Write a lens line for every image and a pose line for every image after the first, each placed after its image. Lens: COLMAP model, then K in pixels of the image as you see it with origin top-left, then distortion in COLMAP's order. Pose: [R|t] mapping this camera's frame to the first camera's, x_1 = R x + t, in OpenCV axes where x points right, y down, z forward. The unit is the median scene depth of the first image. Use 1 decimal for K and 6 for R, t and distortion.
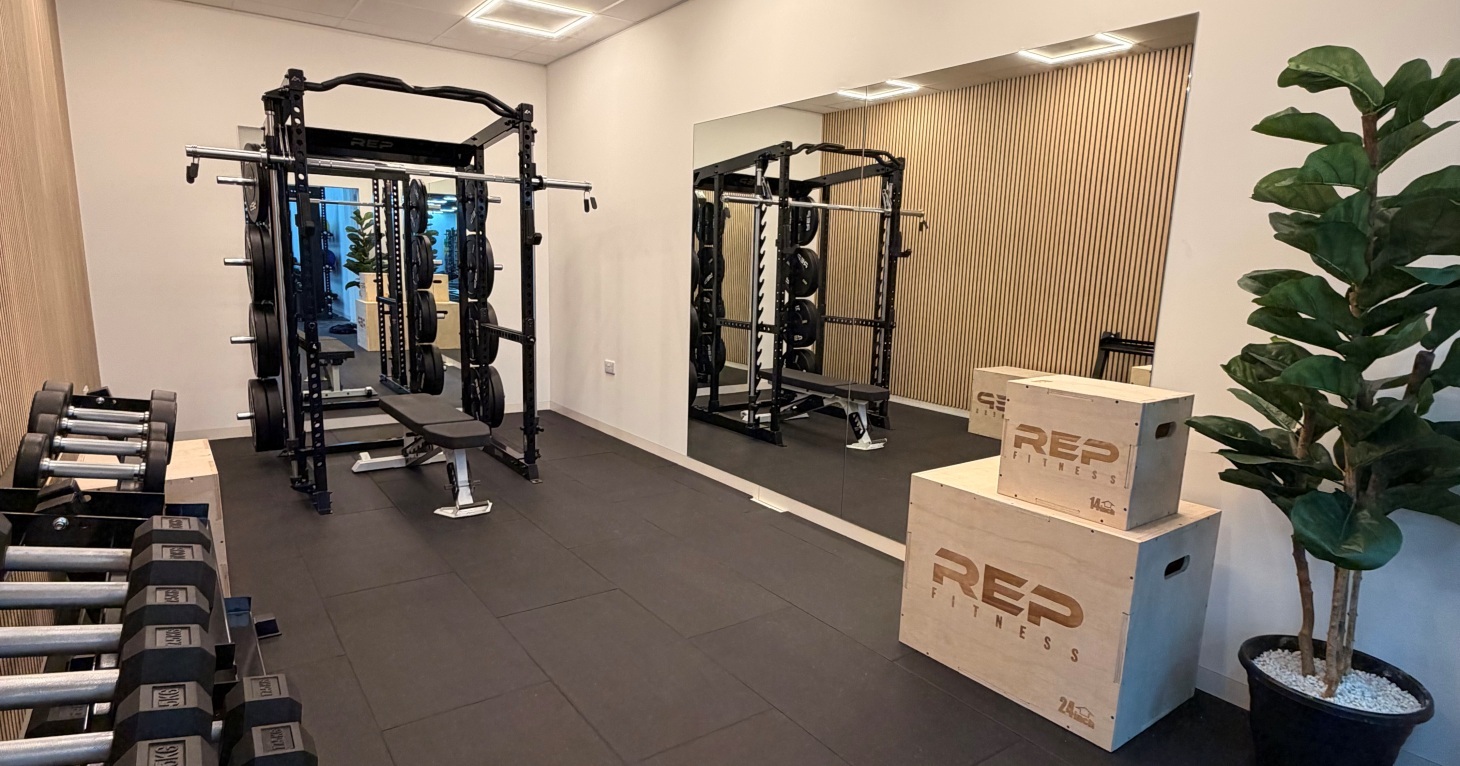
lens RADIAL K [[755.5, 0, 730.6], [0, 755.5, 400.4], [0, 0, 1]] dist [-0.000053, -0.000123]
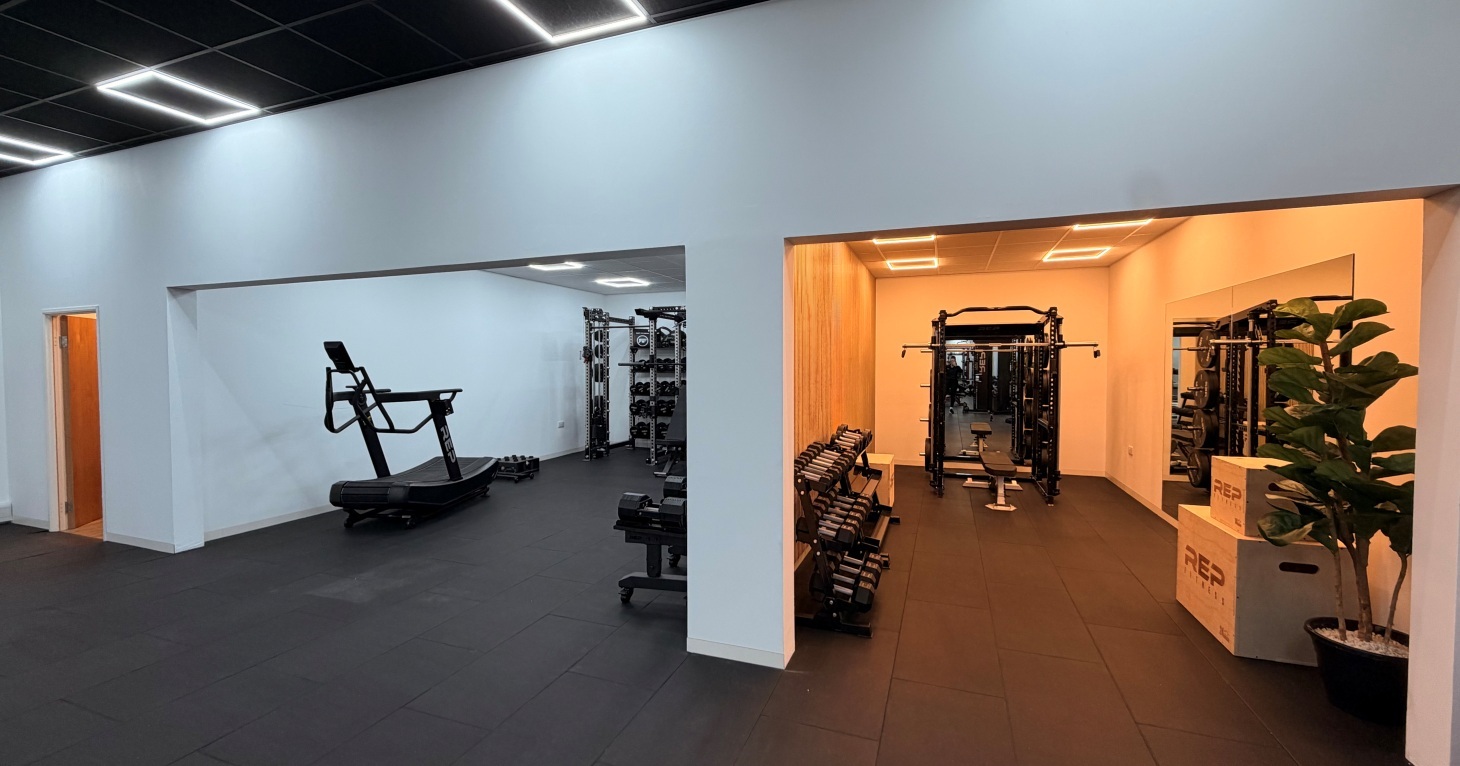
lens RADIAL K [[584.2, 0, 694.7], [0, 584.2, 382.3], [0, 0, 1]] dist [-0.000680, -0.000061]
pose [[0.501294, -0.001208, -0.865276, 0.603978], [-0.140375, 0.986638, -0.082703, 0.058515], [0.853815, 0.162922, 0.494426, -0.538328]]
